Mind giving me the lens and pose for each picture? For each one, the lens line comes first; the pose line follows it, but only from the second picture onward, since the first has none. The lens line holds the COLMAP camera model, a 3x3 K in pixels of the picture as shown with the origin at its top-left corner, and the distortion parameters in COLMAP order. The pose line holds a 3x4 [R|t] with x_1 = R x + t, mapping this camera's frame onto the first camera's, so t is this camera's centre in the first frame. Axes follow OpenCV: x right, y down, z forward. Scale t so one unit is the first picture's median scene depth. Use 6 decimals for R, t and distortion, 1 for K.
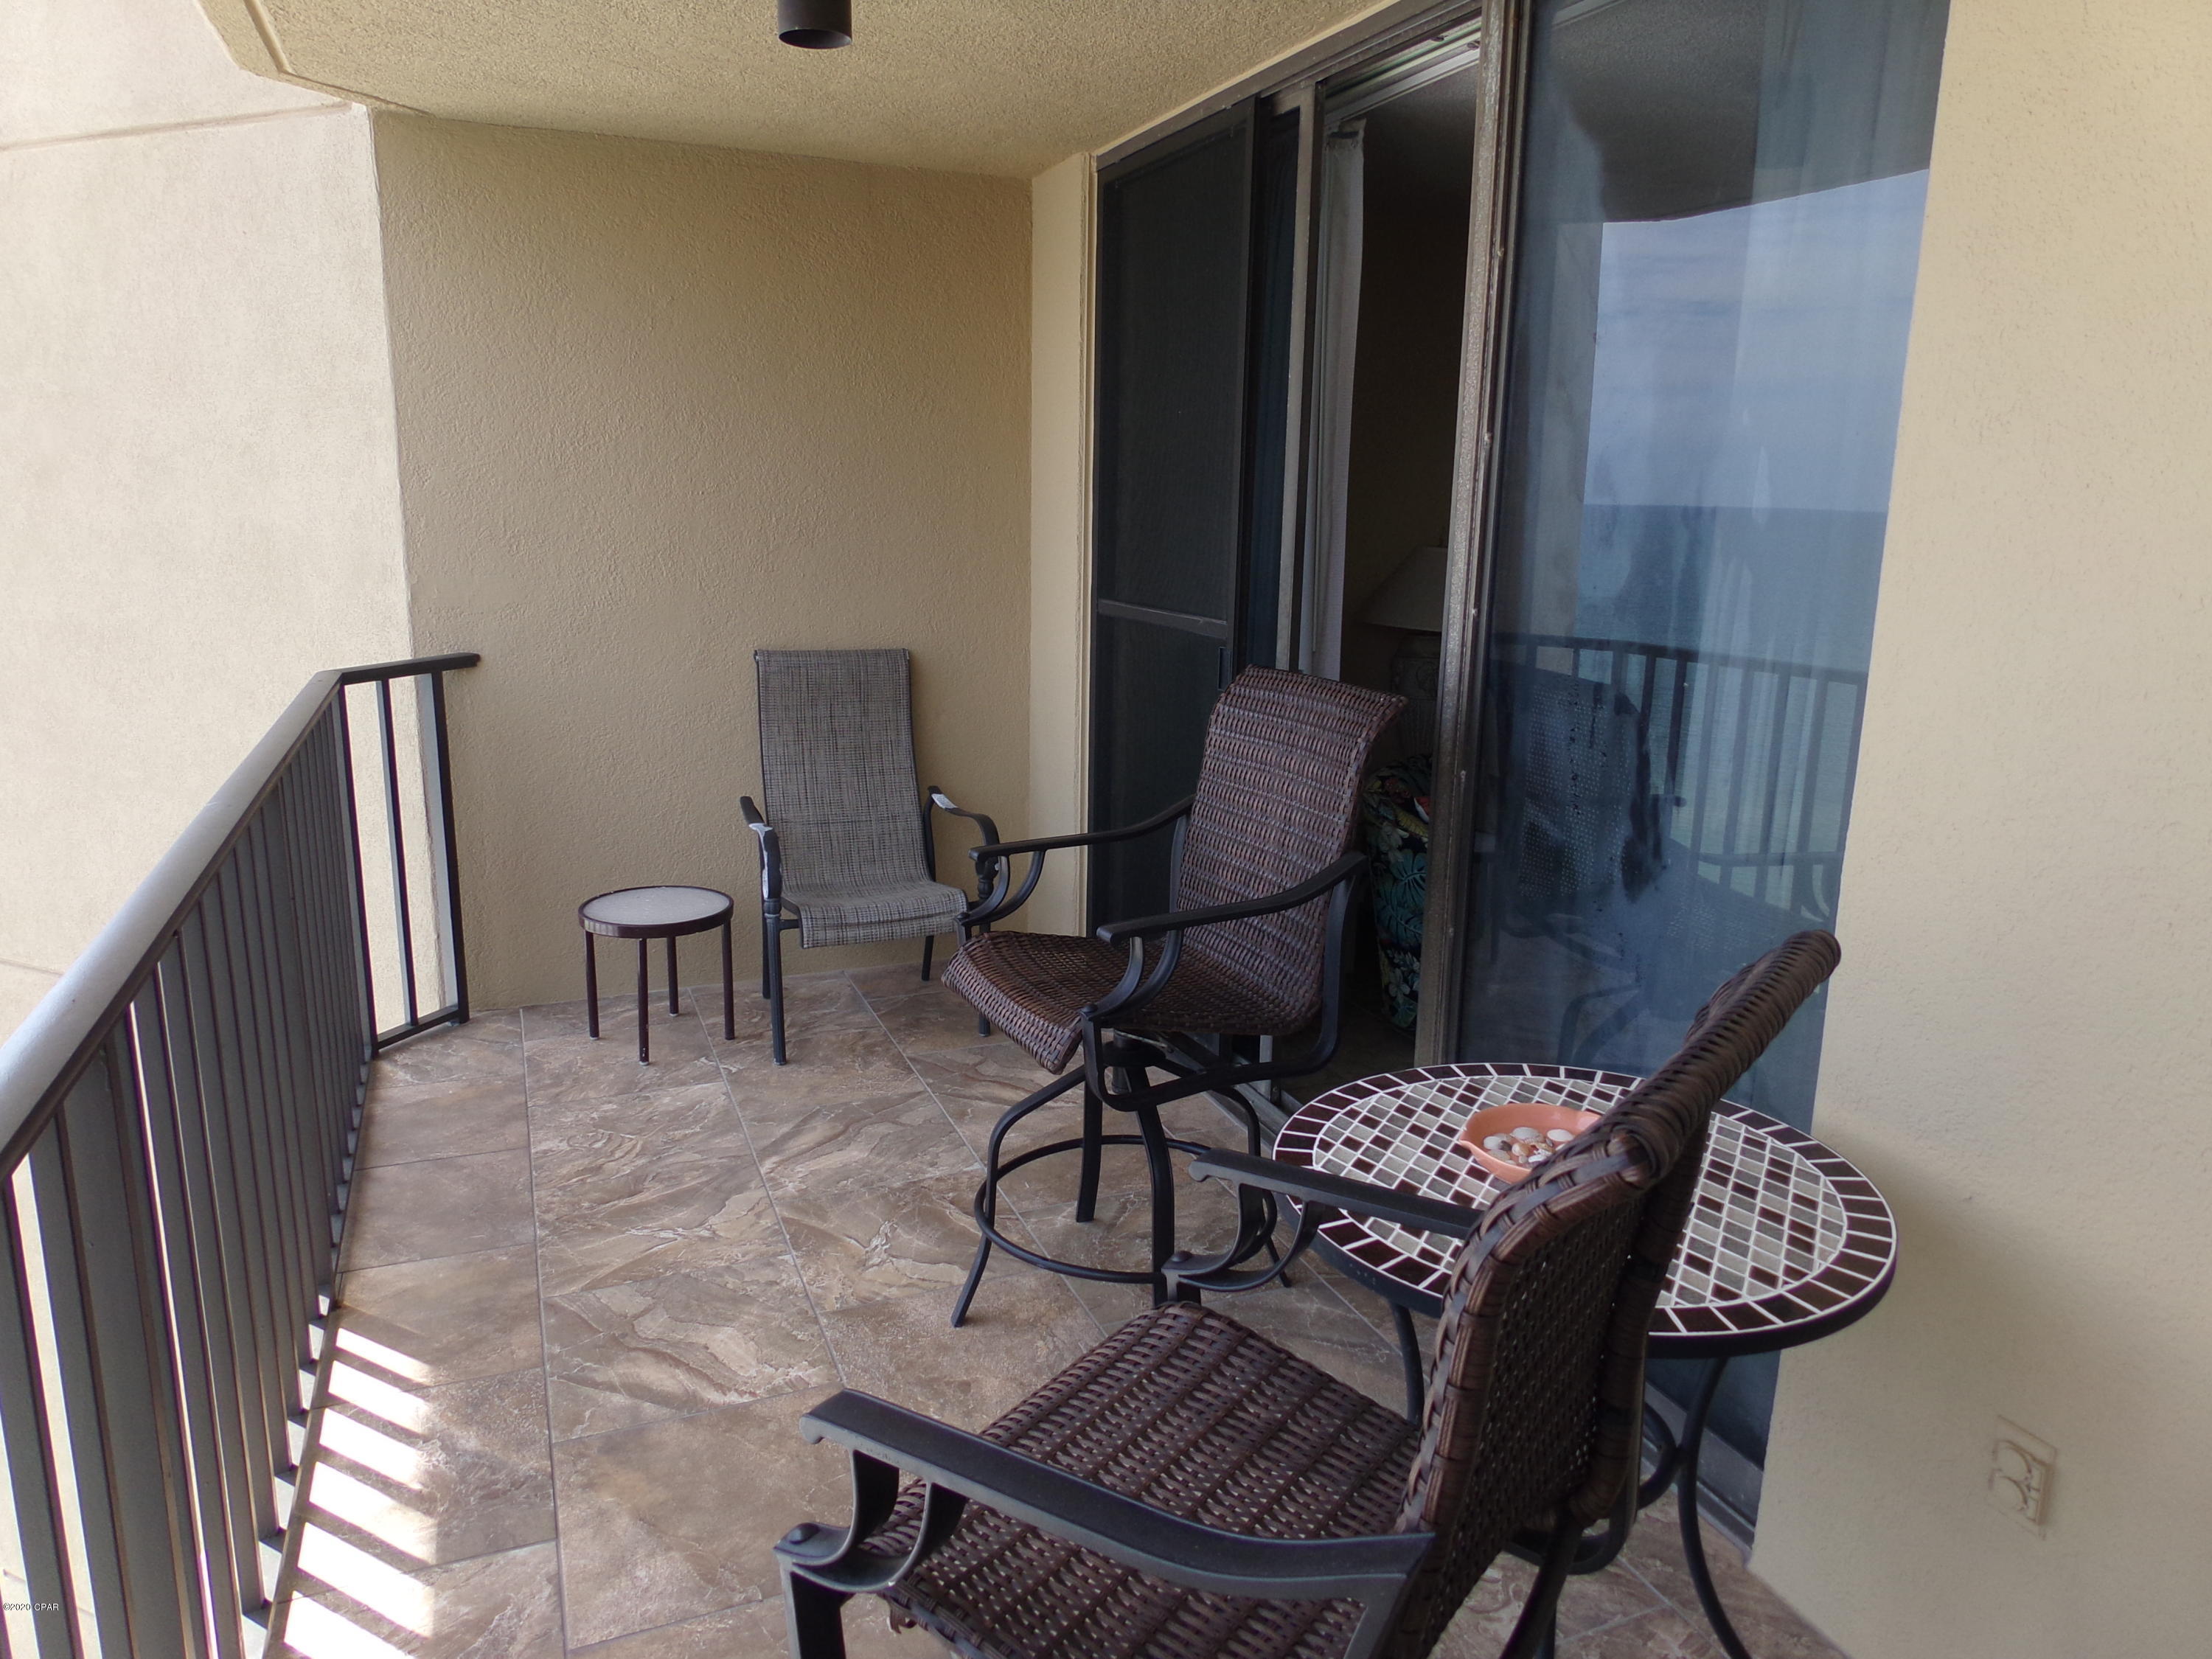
lens RADIAL K [[1543.9, 0, 1105.9], [0, 1543.9, 828.6], [0, 0, 1]] dist [0.027011, -0.027215]
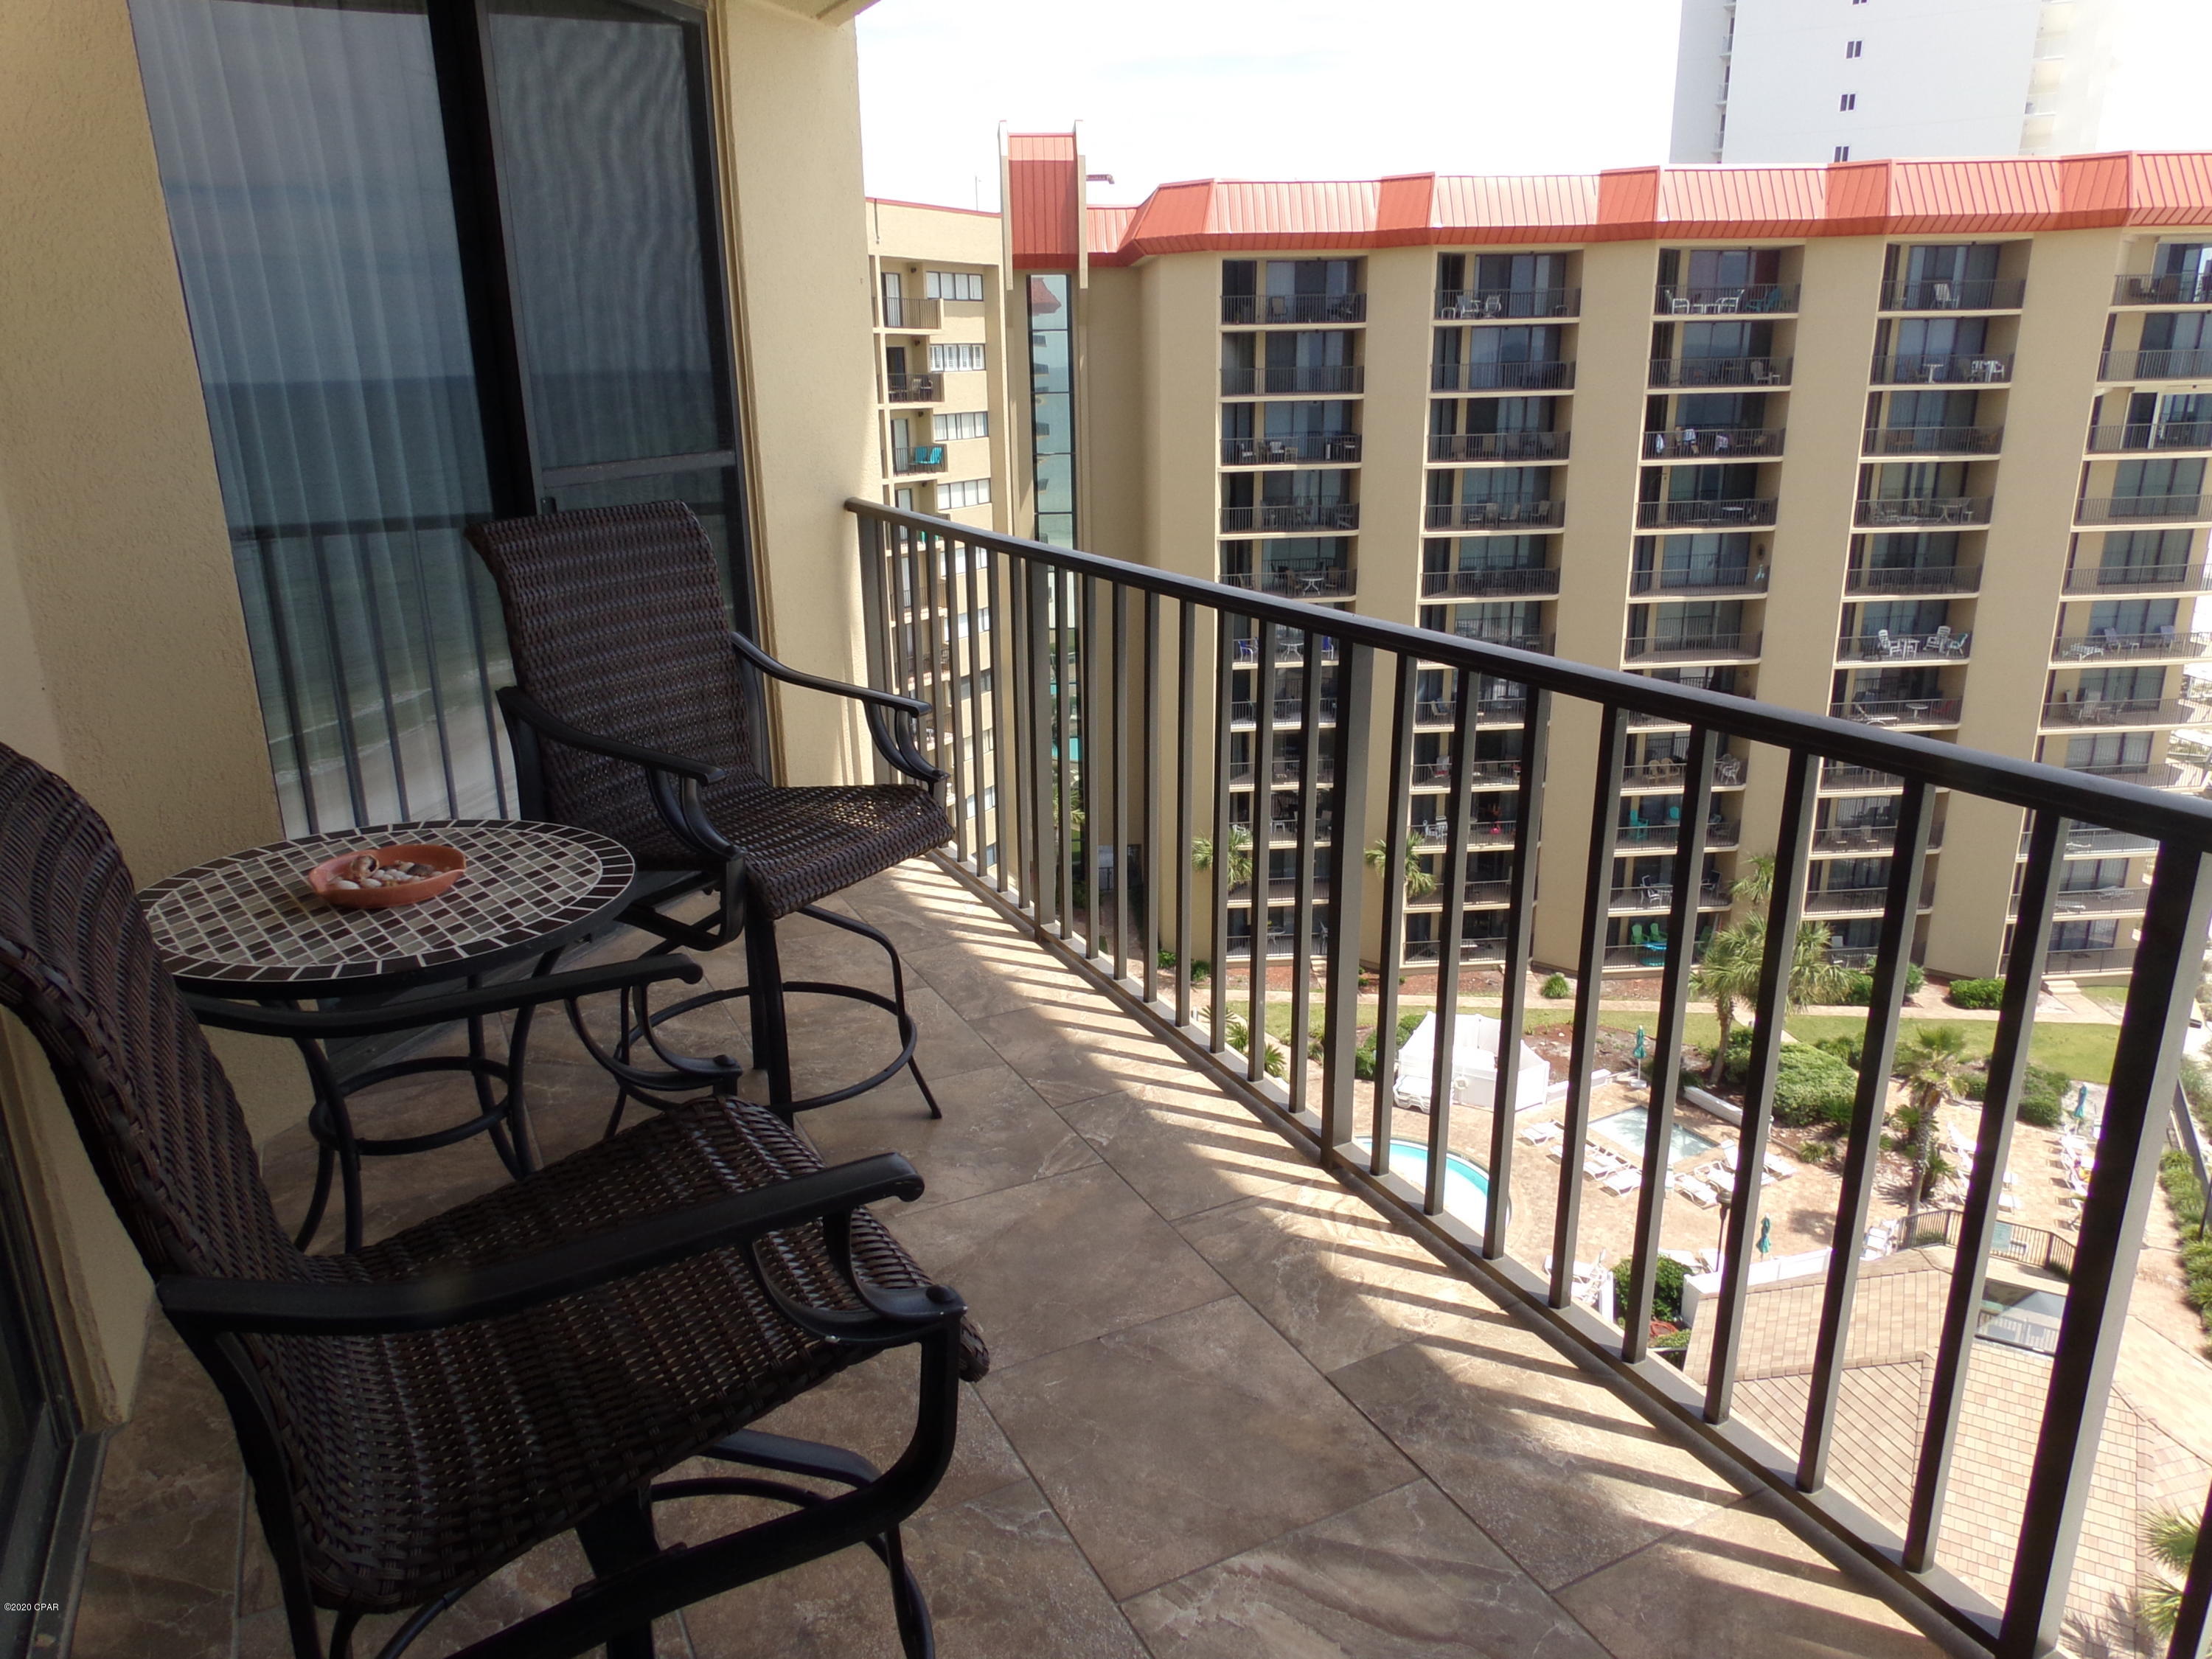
lens RADIAL K [[1543.9, 0, 1106.9], [0, 1543.9, 829.5], [0, 0, 1]] dist [0.027011, -0.027215]
pose [[-0.995570, 0.027703, -0.089855, -0.120823], [-0.021769, 0.861744, 0.506876, -0.333893], [0.091473, 0.506587, -0.857323, 1.551214]]
